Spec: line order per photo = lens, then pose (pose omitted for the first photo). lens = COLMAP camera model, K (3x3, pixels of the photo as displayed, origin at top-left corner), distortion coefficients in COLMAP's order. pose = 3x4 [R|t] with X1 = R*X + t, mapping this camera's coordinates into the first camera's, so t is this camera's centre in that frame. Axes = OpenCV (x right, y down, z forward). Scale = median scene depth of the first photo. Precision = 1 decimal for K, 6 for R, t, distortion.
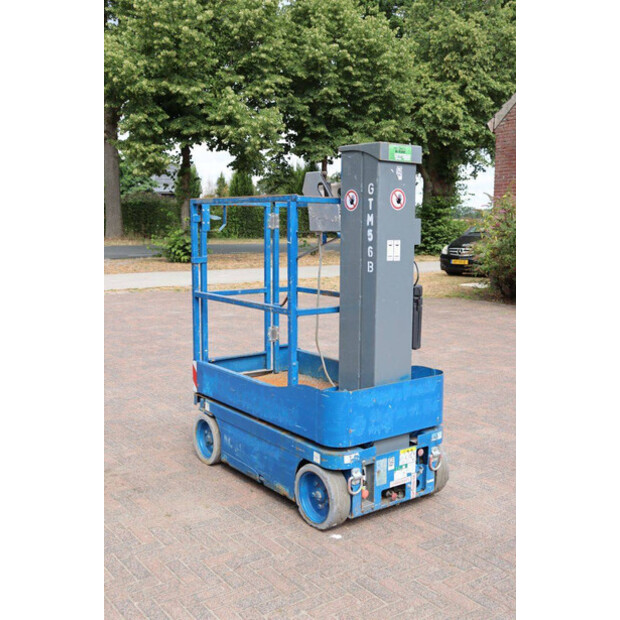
lens RADIAL K [[689.4, 0, 310.0], [0, 689.4, 310.0], [0, 0, 1]] dist [-0.033068, -0.004815]
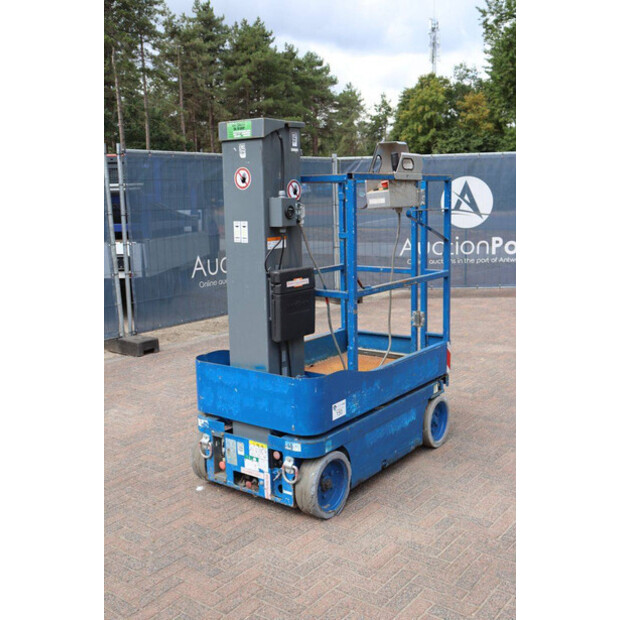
lens RADIAL K [[689.4, 0, 310.0], [0, 689.4, 310.0], [0, 0, 1]] dist [-0.033068, -0.004815]
pose [[0.274935, 0.145613, -0.950372, 1.049436], [-0.098422, 0.987535, 0.122834, -0.103342], [0.956412, 0.059766, 0.285840, 0.797611]]
